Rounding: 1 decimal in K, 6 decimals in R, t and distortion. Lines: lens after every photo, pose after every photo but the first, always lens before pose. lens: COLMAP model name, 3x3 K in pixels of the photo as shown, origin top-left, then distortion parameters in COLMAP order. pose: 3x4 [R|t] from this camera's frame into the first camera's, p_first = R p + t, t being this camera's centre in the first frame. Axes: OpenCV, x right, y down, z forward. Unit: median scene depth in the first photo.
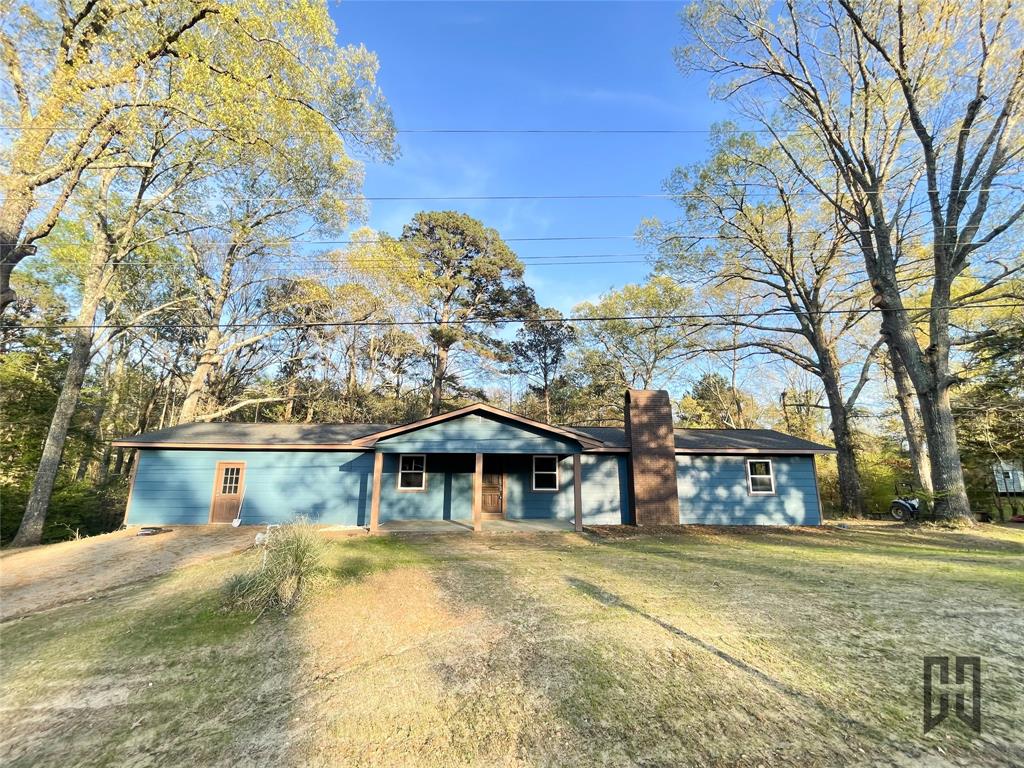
lens RADIAL K [[416.7, 0, 508.8], [0, 416.7, 383.1], [0, 0, 1]] dist [-0.003617, 0.001619]
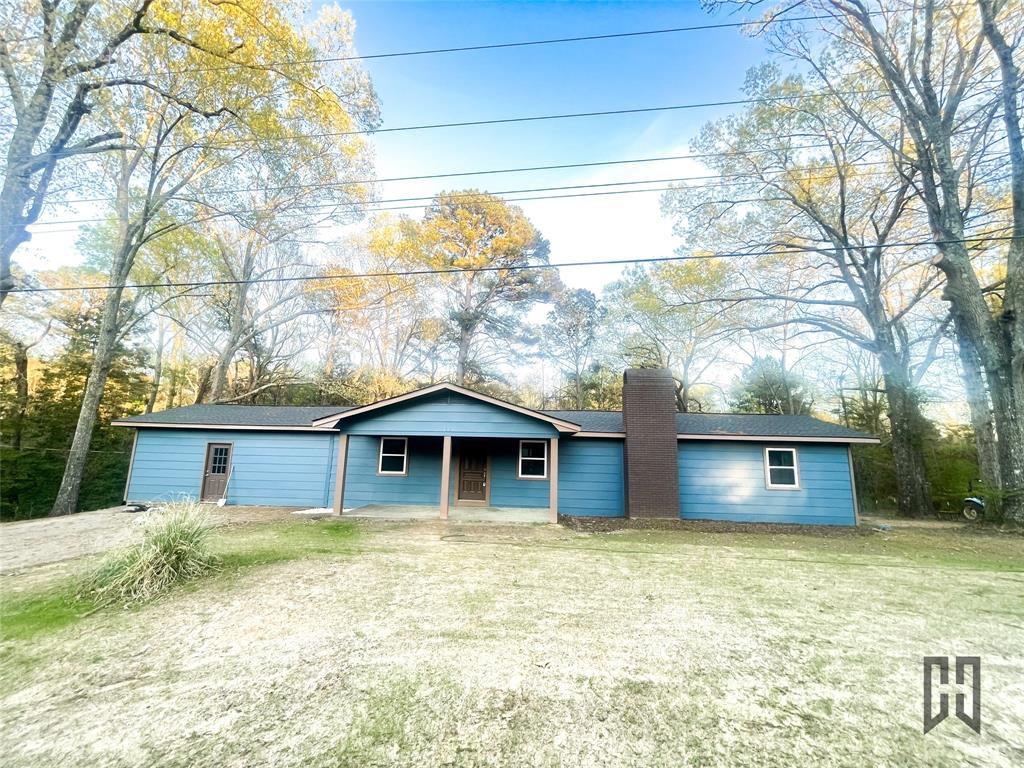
lens RADIAL K [[416.7, 0, 510.4], [0, 416.7, 382.9], [0, 0, 1]] dist [-0.003617, 0.001619]
pose [[0.993780, -0.001582, -0.111346, 0.122620], [0.005098, 0.999497, 0.031295, 0.015131], [0.111241, -0.031668, 0.993289, 0.068900]]
